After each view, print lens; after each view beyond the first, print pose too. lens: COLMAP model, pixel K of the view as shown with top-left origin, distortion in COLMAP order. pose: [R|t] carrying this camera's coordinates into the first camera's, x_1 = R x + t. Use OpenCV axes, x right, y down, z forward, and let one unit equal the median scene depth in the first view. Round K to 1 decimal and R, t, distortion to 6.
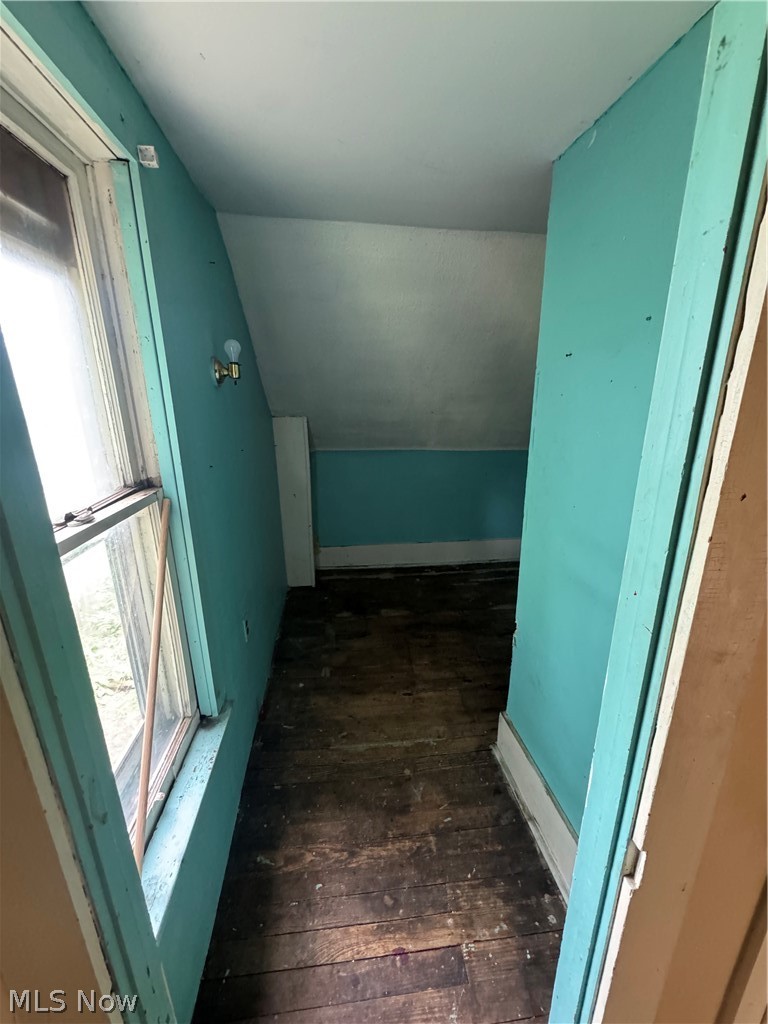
lens RADIAL K [[408.8, 0, 383.9], [0, 408.8, 511.5], [0, 0, 1]] dist [-0.001034, 0.000115]
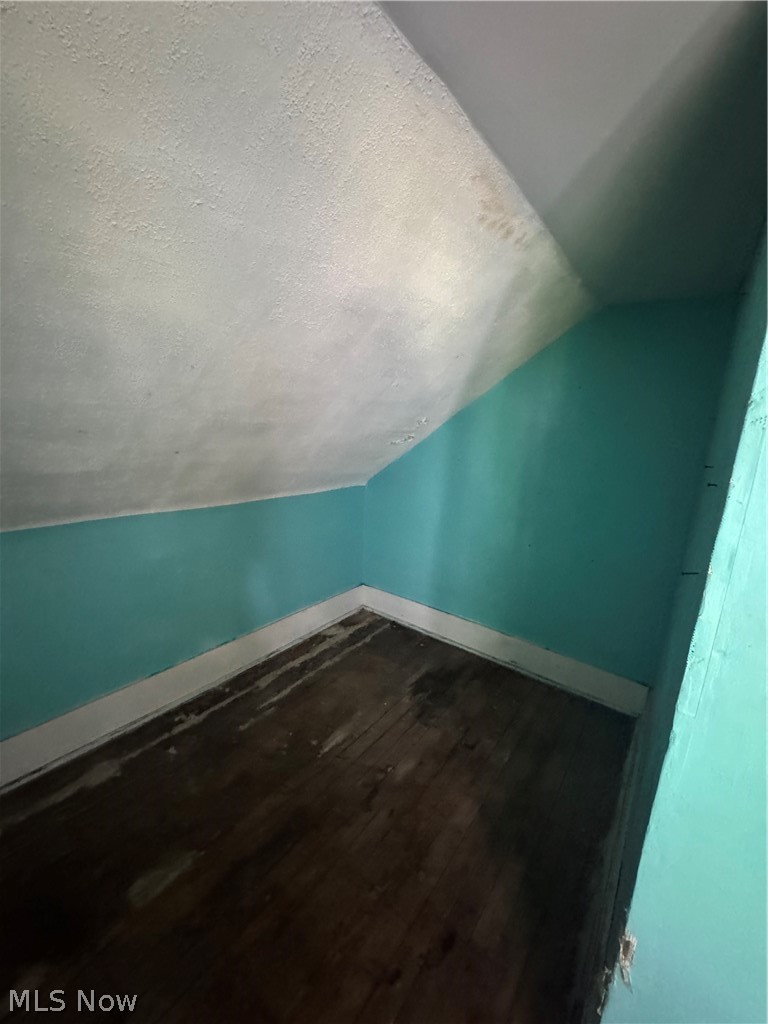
lens RADIAL K [[408.8, 0, 379.5], [0, 408.8, 513.5], [0, 0, 1]] dist [-0.001034, 0.000115]
pose [[0.706154, -0.137814, 0.694517, -0.057130], [0.159876, 0.986578, 0.033213, -0.119046], [-0.689772, 0.087583, 0.718709, 0.377973]]
